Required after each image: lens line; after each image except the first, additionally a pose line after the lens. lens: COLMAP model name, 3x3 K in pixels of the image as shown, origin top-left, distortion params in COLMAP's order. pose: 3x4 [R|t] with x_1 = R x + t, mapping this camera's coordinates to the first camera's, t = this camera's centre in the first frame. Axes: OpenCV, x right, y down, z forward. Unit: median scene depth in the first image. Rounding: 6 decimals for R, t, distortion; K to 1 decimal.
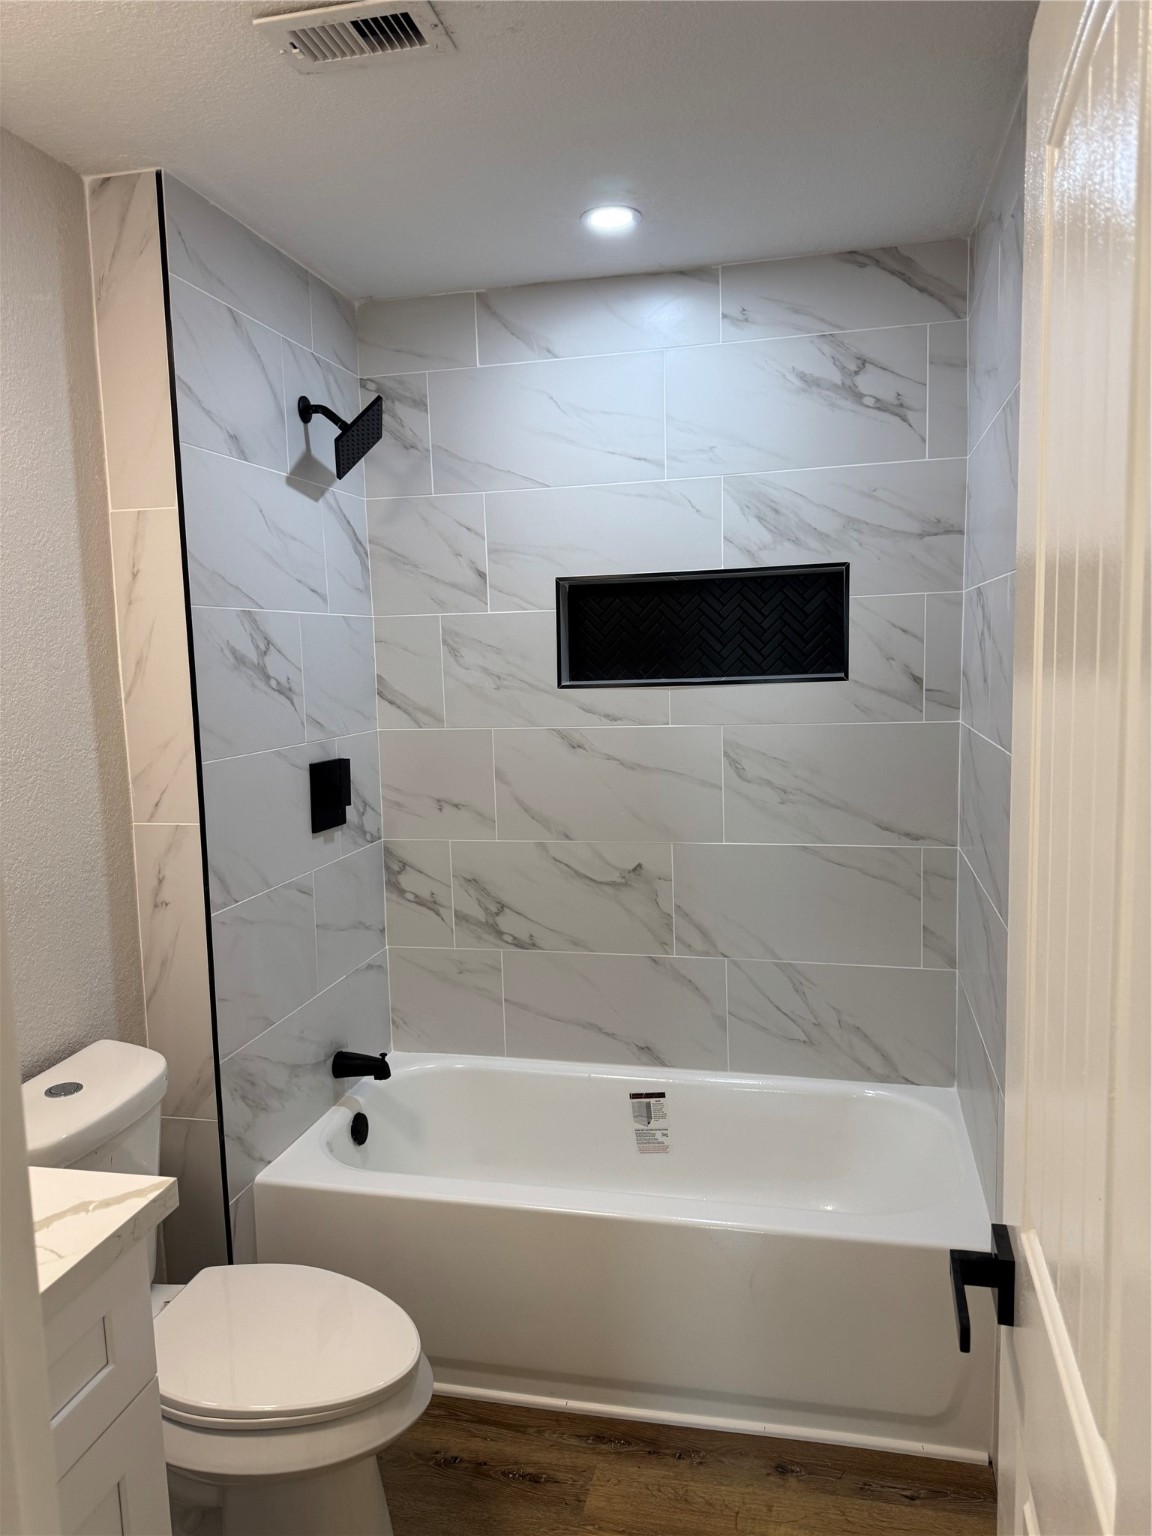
lens RADIAL K [[1081.7, 0, 576.0], [0, 1081.7, 768.0], [0, 0, 1]] dist [0.140924, -0.199957]
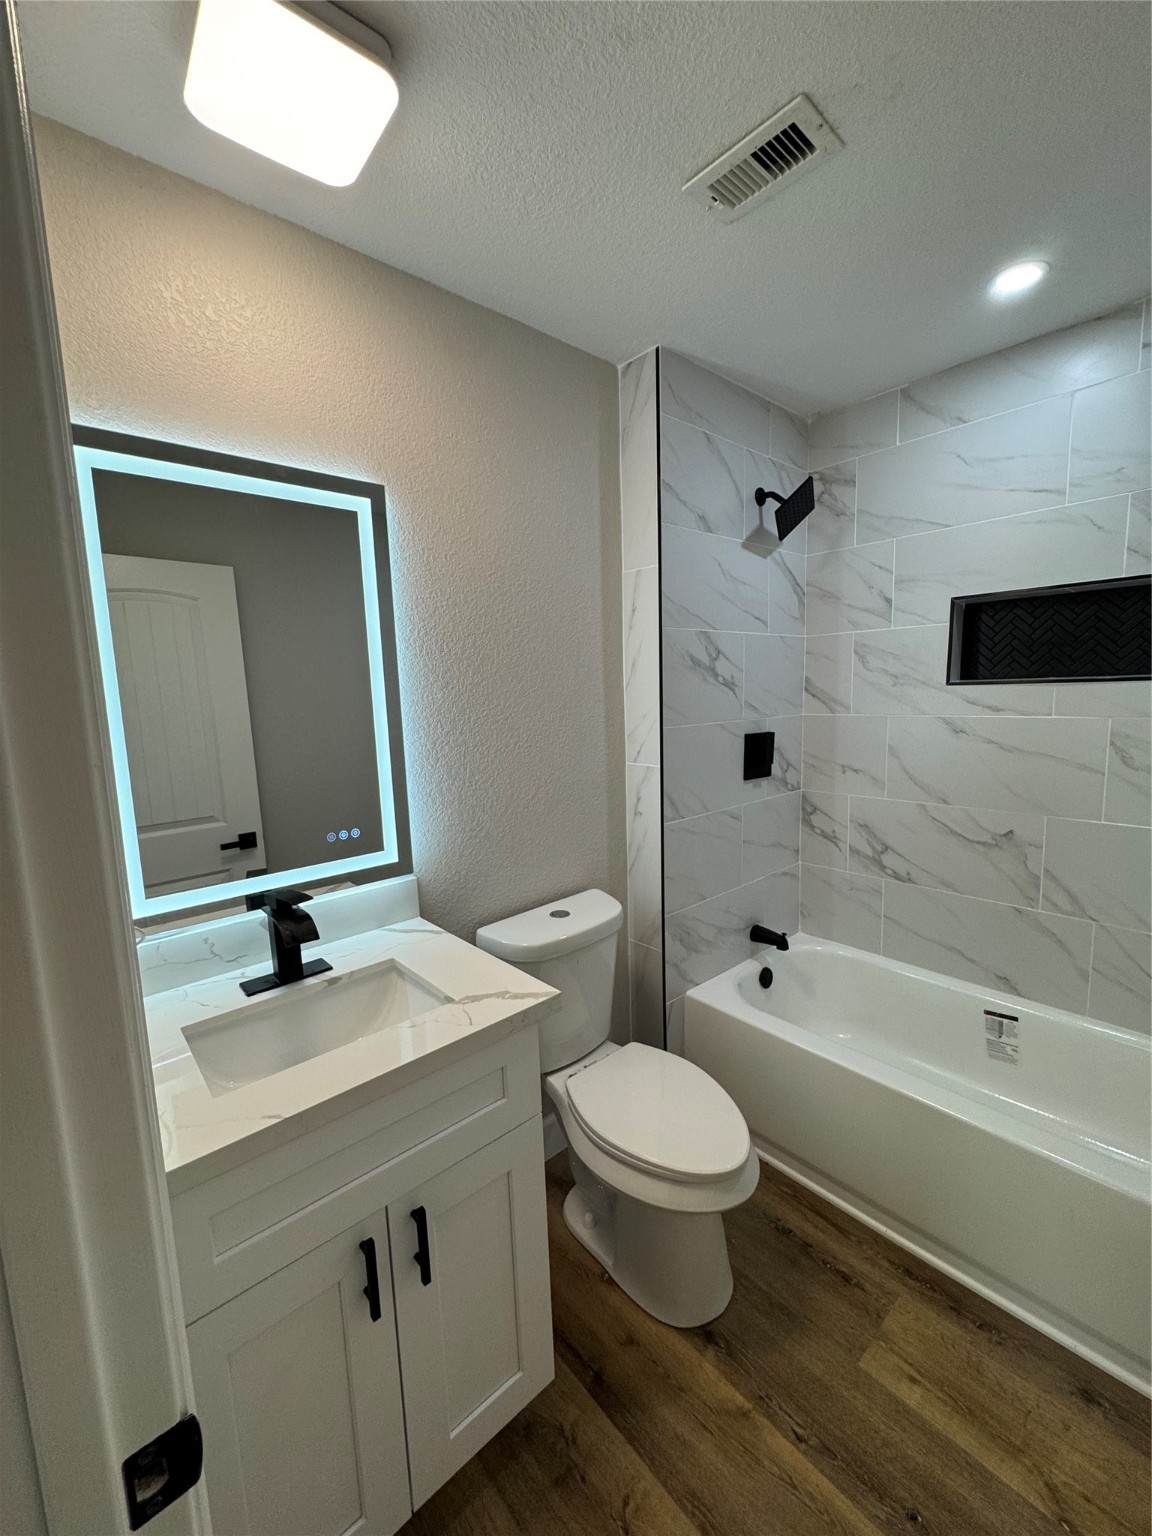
lens RADIAL K [[612.4, 0, 584.0], [0, 612.4, 766.3], [0, 0, 1]] dist [-0.001033, -0.000308]
pose [[0.813711, 0.075980, -0.576283, 0.062302], [-0.056786, 0.997069, 0.051277, 0.009488], [0.578490, -0.009000, 0.815640, 0.173463]]
